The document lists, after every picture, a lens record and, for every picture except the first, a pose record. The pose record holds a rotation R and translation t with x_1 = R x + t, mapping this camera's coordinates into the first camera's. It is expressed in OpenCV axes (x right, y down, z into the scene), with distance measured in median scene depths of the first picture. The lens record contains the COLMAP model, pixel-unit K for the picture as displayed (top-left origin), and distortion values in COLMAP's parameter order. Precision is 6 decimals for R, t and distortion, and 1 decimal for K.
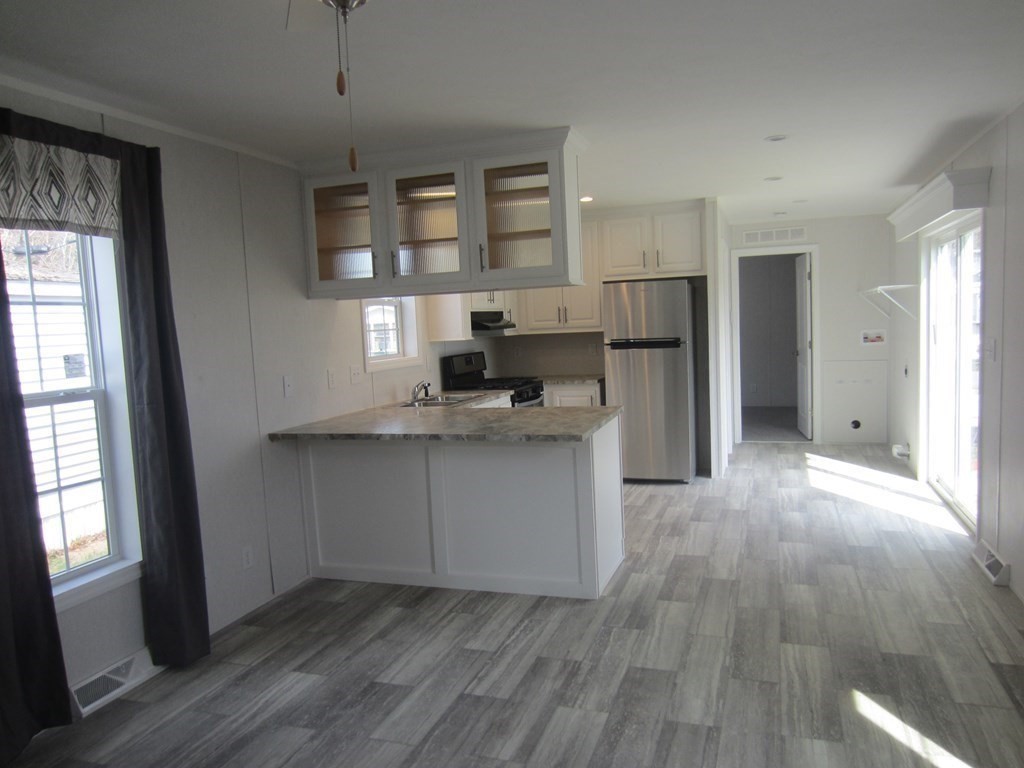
lens RADIAL K [[735.7, 0, 484.6], [0, 735.7, 402.6], [0, 0, 1]] dist [-0.017026, 0.006521]
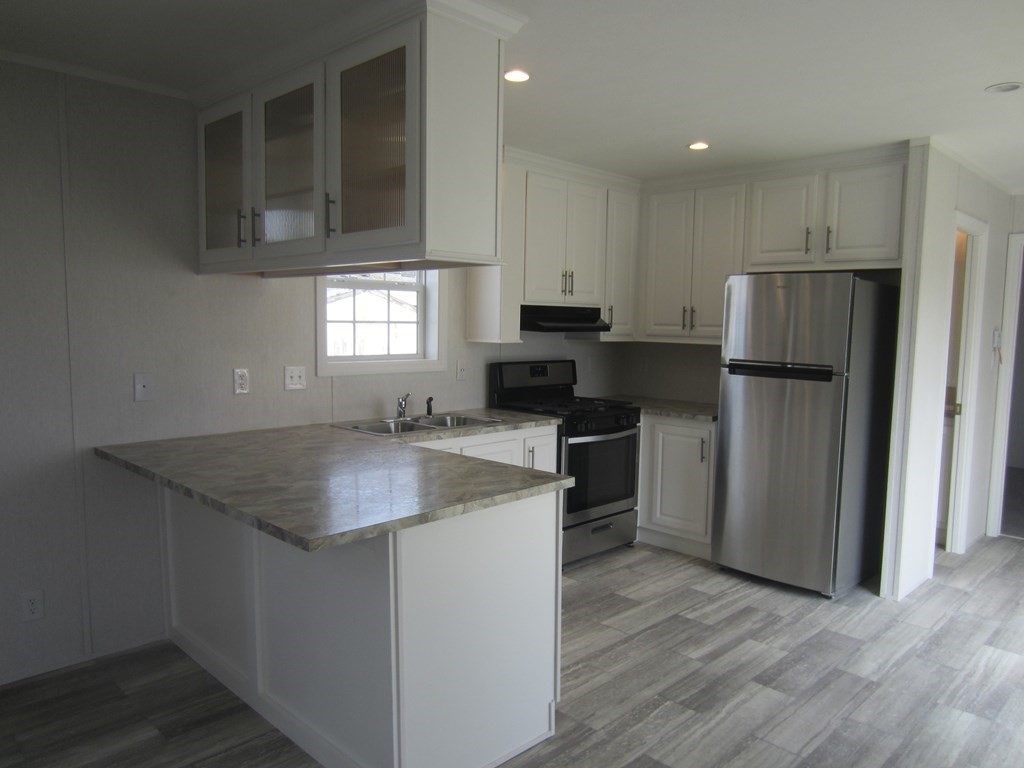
lens RADIAL K [[735.7, 0, 482.8], [0, 735.7, 396.0], [0, 0, 1]] dist [-0.017026, 0.006521]
pose [[0.908486, 0.105481, -0.404386, 0.270180], [-0.104668, 0.994213, 0.024188, -0.051094], [0.404597, 0.020352, 0.914269, 0.340192]]
